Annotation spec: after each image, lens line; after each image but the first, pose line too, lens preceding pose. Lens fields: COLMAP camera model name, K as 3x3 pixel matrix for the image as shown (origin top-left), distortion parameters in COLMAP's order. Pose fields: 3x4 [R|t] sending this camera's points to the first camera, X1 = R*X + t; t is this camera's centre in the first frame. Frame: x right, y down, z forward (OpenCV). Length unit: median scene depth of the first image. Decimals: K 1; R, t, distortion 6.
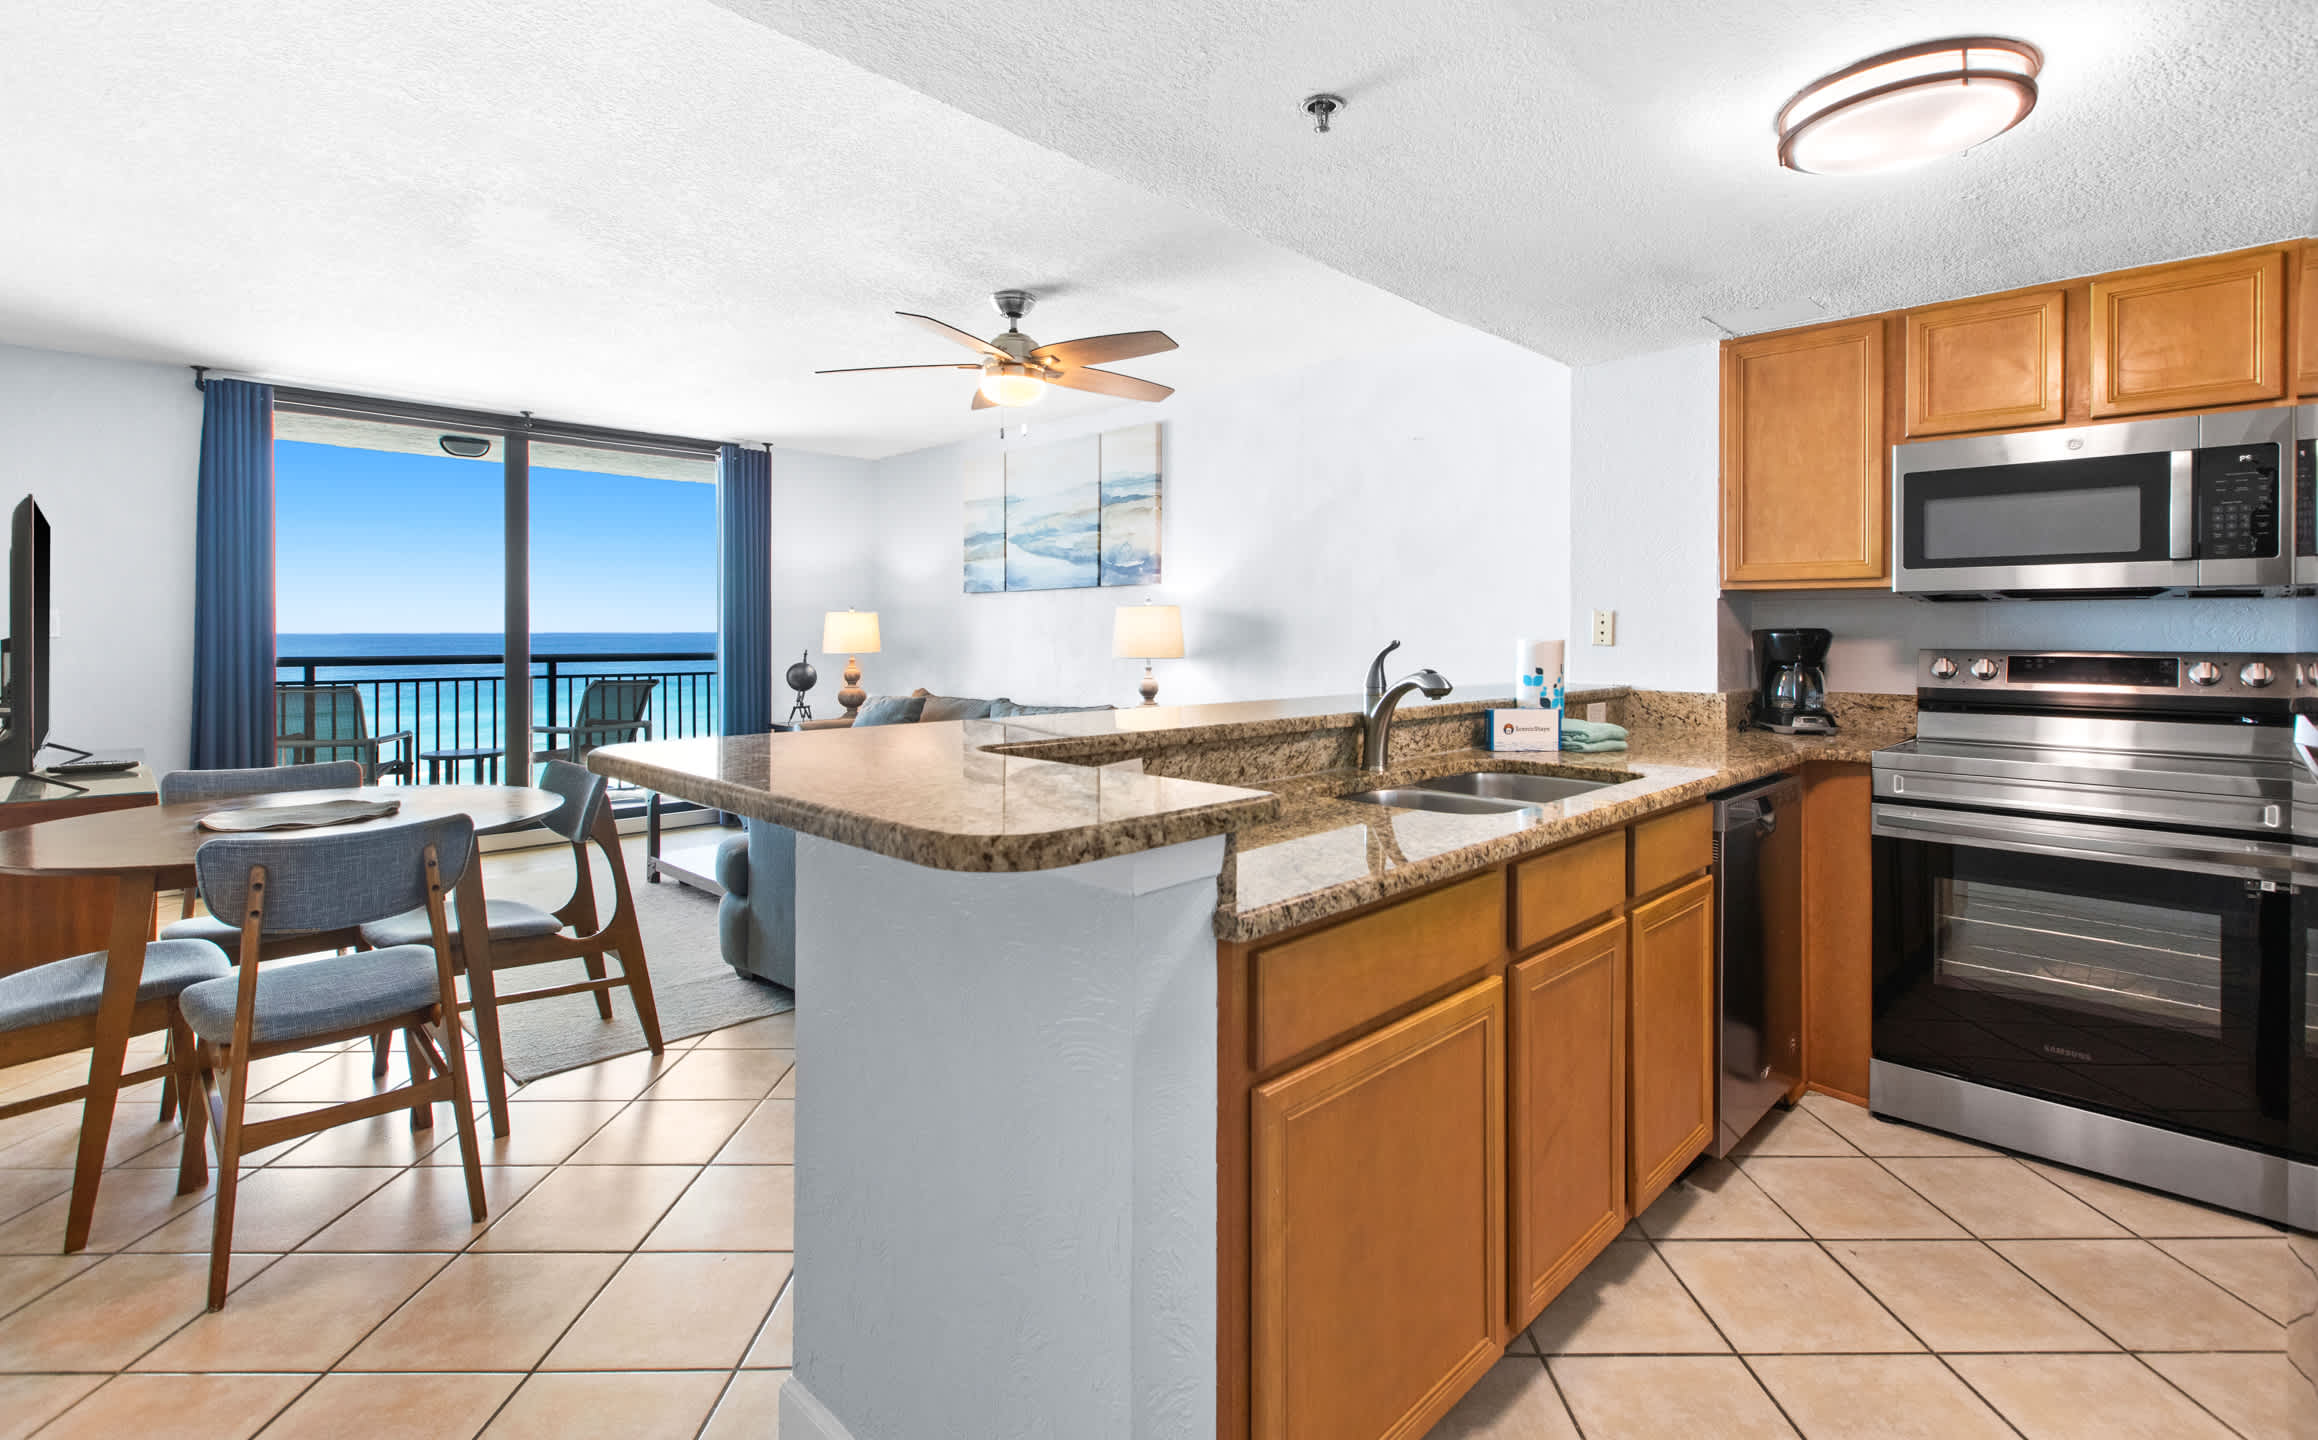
lens RADIAL K [[1064.5, 0, 1180.5], [0, 1064.5, 627.7], [0, 0, 1]] dist [0.002248, 0.000480]
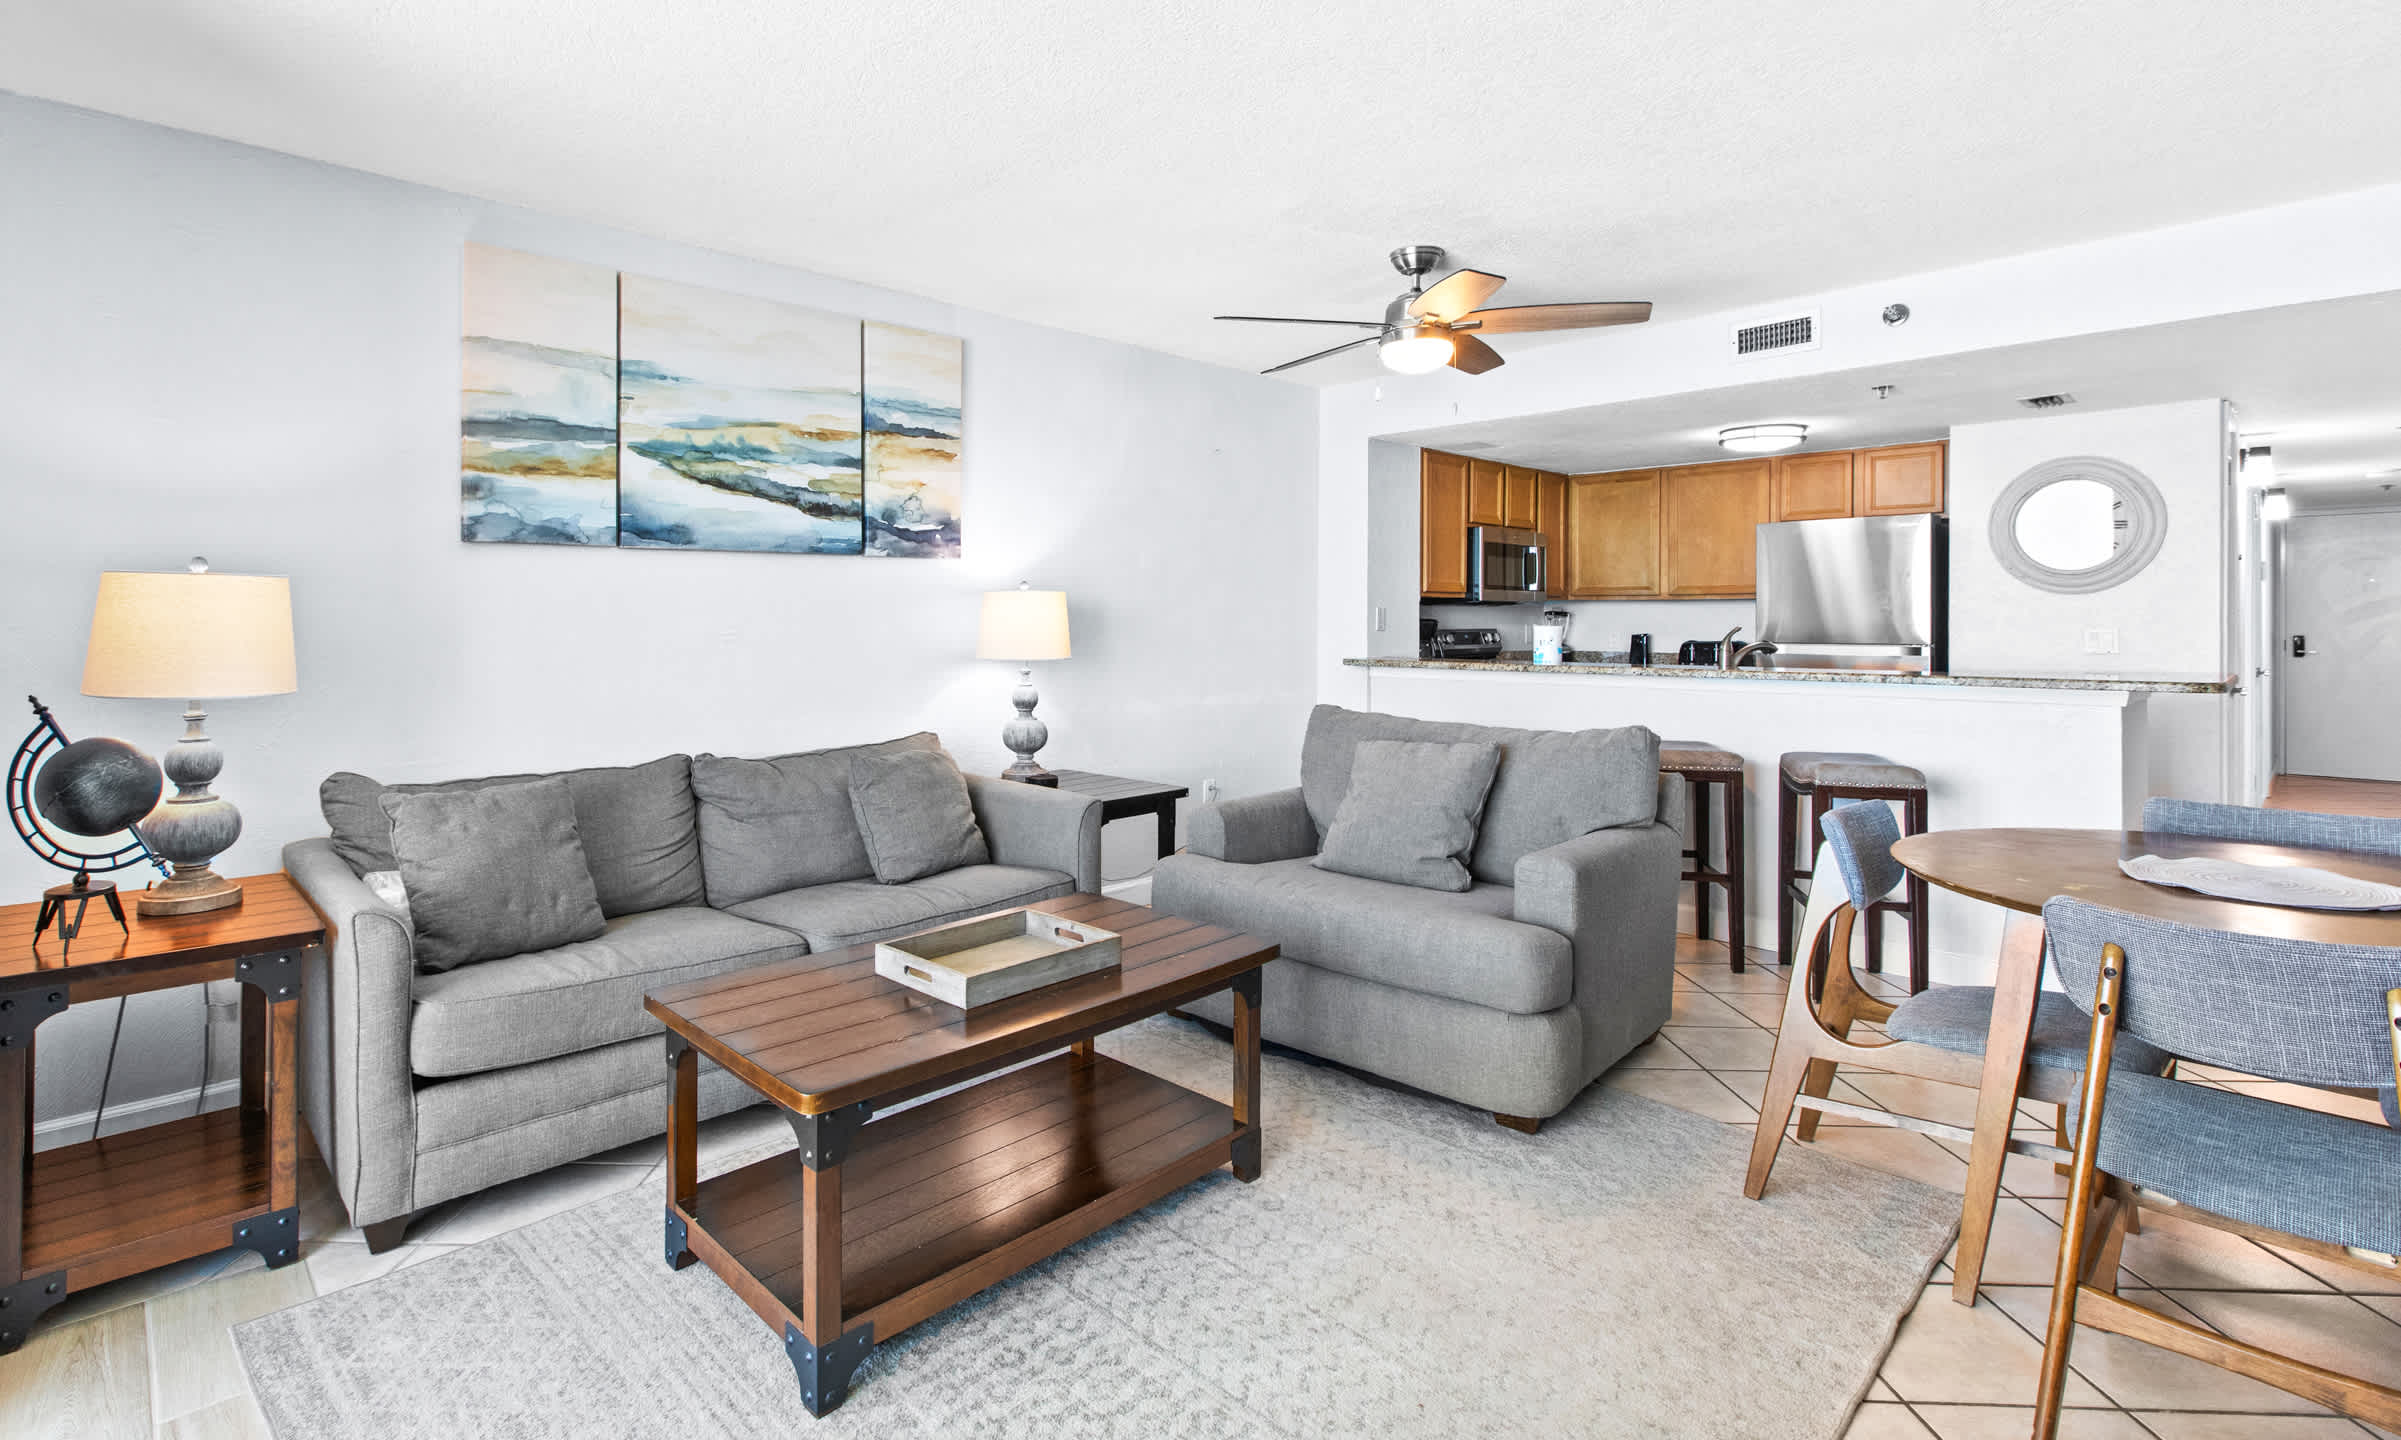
lens RADIAL K [[1152.9, 0, 1086.9], [0, 1152.9, 615.0], [0, 0, 1]] dist [0.001812, 0.000384]
pose [[0.054624, 0.002909, 0.998503, -0.726872], [0.001221, 0.999995, -0.002981, -0.000014], [-0.998506, 0.001382, 0.054620, 0.779273]]
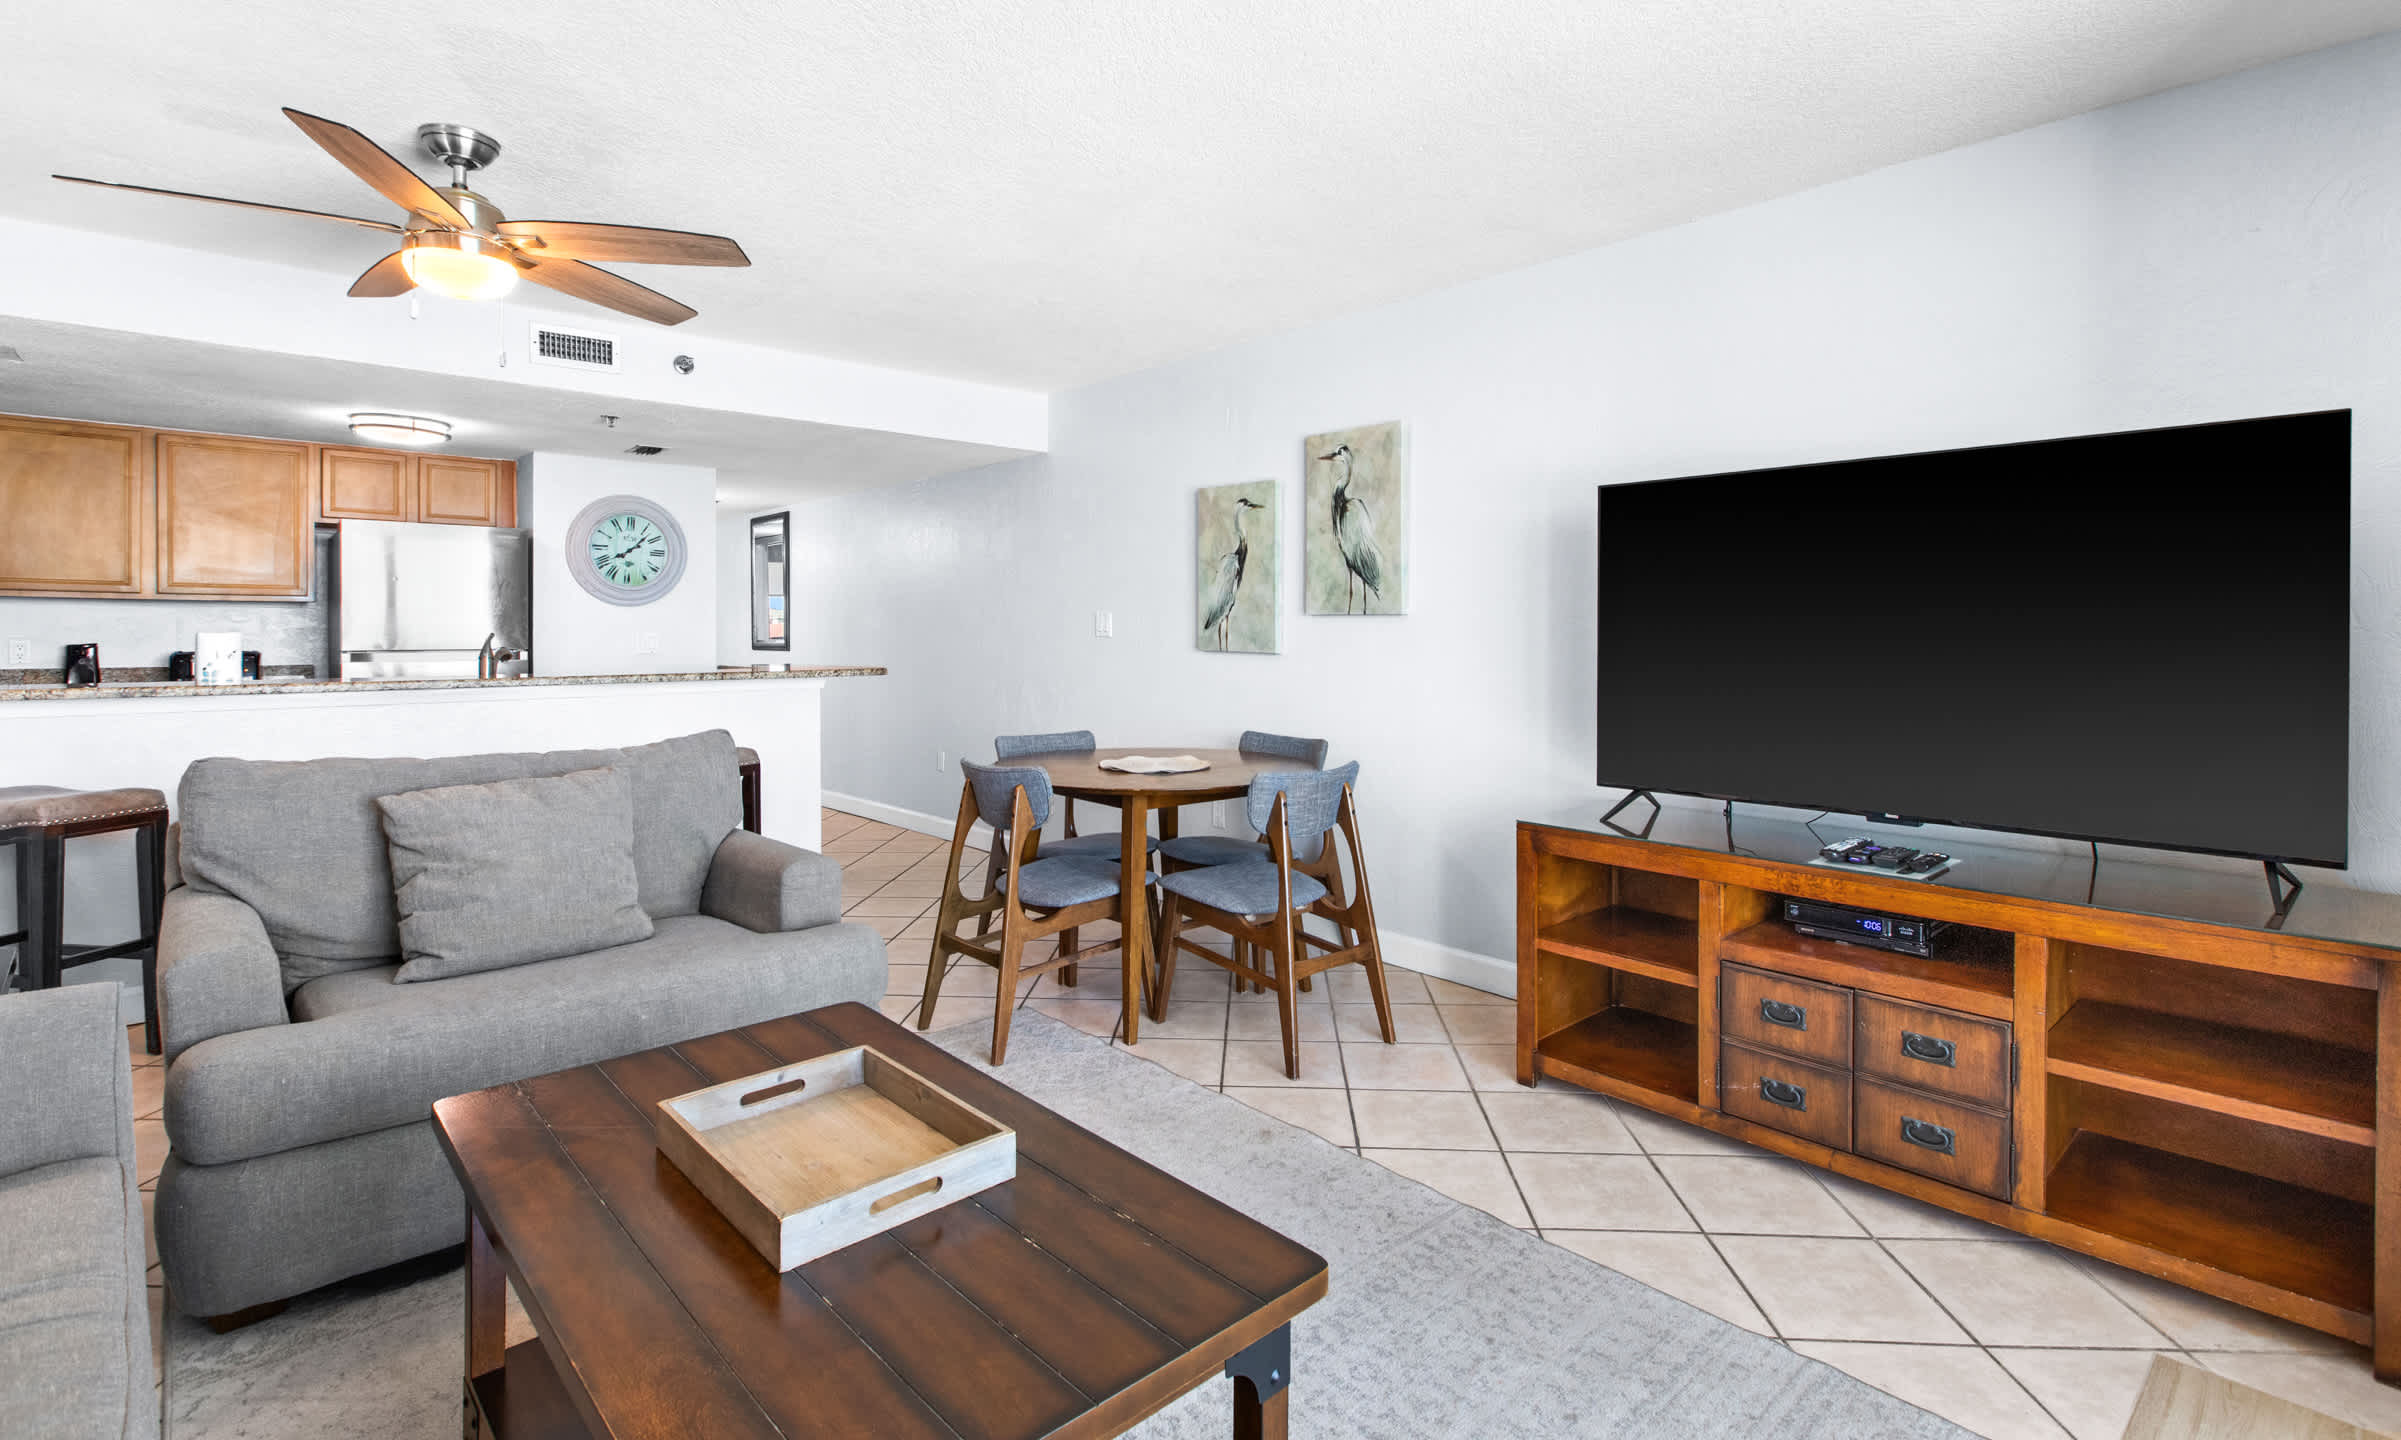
lens RADIAL K [[1111.3, 0, 1210.9], [0, 1111.3, 643.2], [0, 0, 1]] dist [-0.008173, -0.000177]
pose [[-0.998030, -0.006313, 0.062422, -0.428371], [-0.005656, 0.999927, 0.010707, 0.002698], [-0.062485, 0.010332, -0.997992, 1.061659]]
